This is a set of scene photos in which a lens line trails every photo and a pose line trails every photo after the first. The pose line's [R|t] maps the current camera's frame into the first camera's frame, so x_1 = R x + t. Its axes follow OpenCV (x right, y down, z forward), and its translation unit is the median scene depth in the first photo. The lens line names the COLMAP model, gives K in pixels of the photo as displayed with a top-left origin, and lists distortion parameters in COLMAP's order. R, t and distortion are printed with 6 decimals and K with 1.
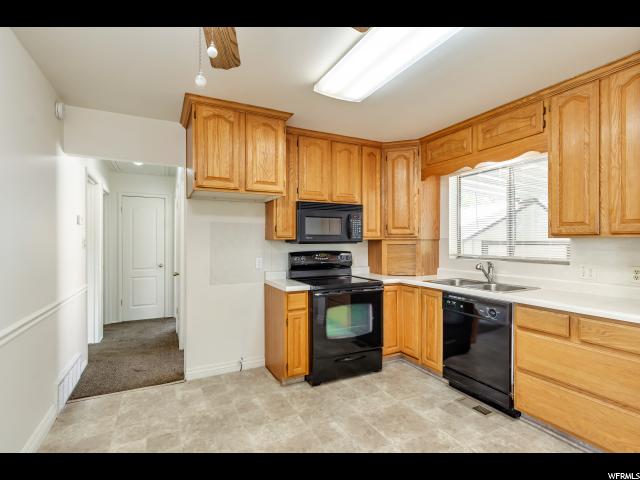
lens RADIAL K [[310.9, 0, 320.0], [0, 310.9, 240.0], [0, 0, 1]] dist [-0.000010, -0.000191]
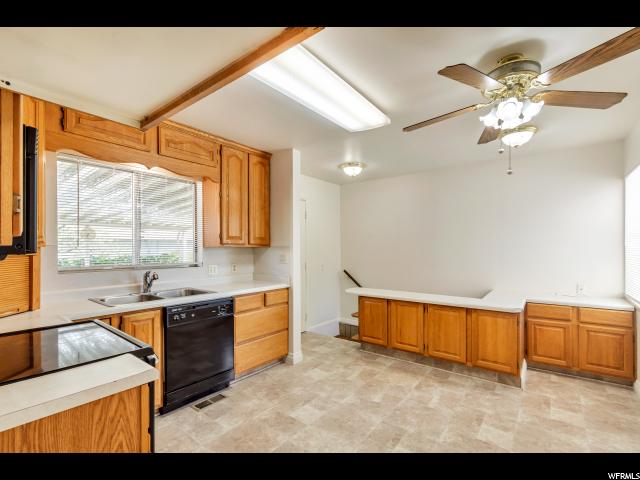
lens RADIAL K [[295.0, 0, 320.3], [0, 295.0, 248.0], [0, 0, 1]] dist [-0.000521, -0.000207]
pose [[-0.421897, 0.002269, 0.906641, -0.506578], [-0.001530, 0.999994, -0.003214, 0.001746], [-0.906642, -0.002743, -0.421891, 0.921351]]
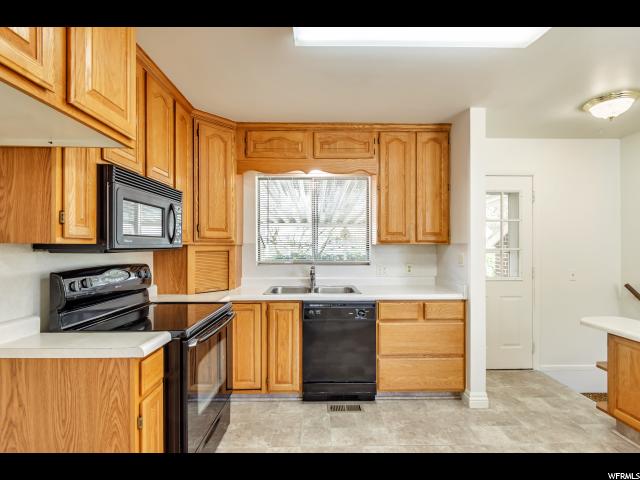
lens RADIAL K [[309.1, 0, 320.4], [0, 309.1, 245.8], [0, 0, 1]] dist [-0.000648, -0.000762]
pose [[0.438142, 0.001111, 0.898905, -0.385158], [-0.003543, 0.999994, 0.000491, -0.000308], [-0.898899, -0.003400, 0.438143, 0.533307]]
